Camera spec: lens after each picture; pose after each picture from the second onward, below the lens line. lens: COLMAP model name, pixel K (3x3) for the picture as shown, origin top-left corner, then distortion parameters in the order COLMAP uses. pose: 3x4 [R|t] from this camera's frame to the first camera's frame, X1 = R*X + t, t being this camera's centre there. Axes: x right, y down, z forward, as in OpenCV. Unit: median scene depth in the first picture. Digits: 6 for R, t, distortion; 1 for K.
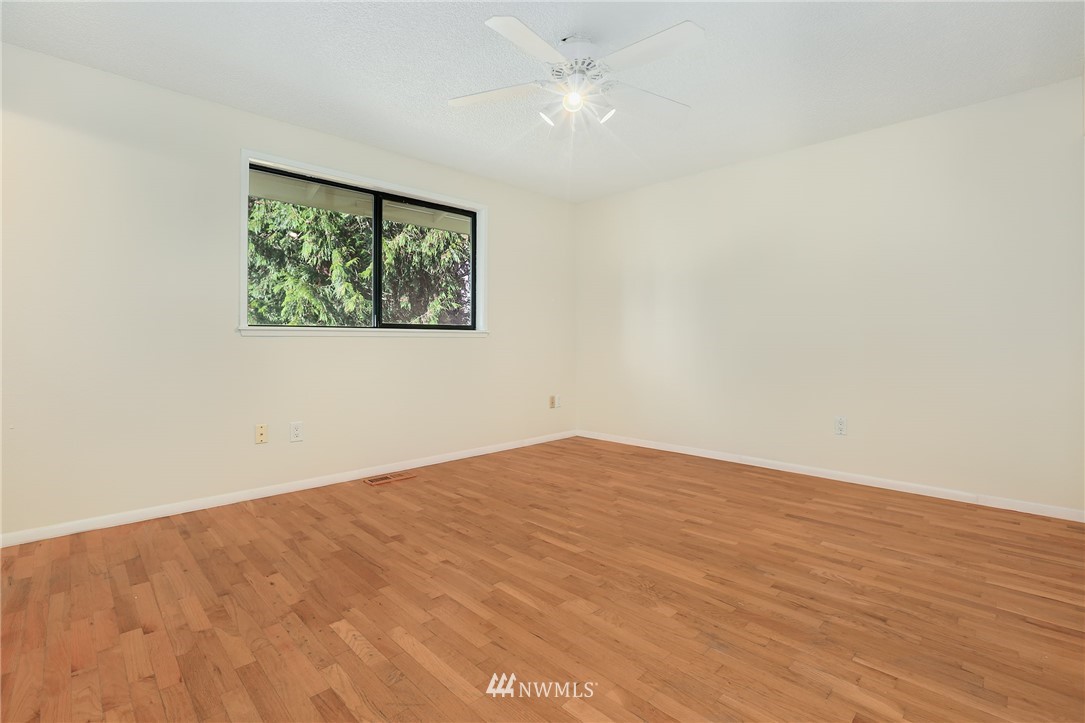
lens RADIAL K [[494.4, 0, 538.1], [0, 494.4, 366.2], [0, 0, 1]] dist [-0.039042, 0.008336]
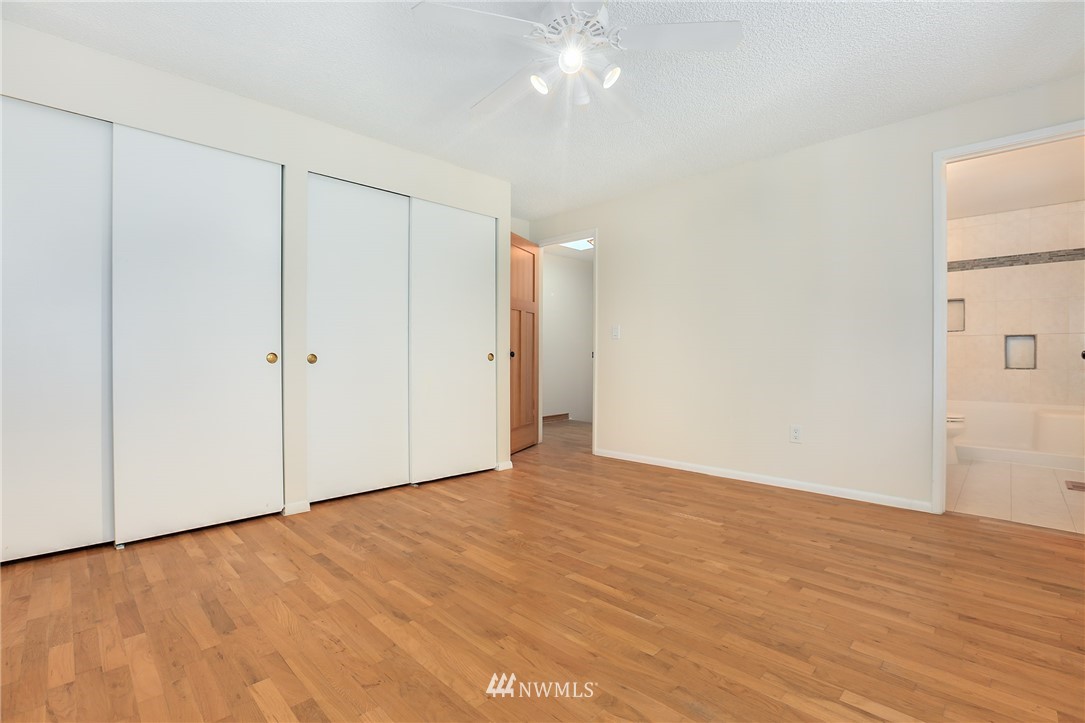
lens RADIAL K [[494.4, 0, 538.1], [0, 494.4, 366.2], [0, 0, 1]] dist [-0.039042, 0.008336]
pose [[-0.999933, -0.000792, -0.011576, 0.169618], [-0.001524, 0.997989, 0.063369, -0.079056], [0.011503, 0.063382, -0.997923, 2.022597]]
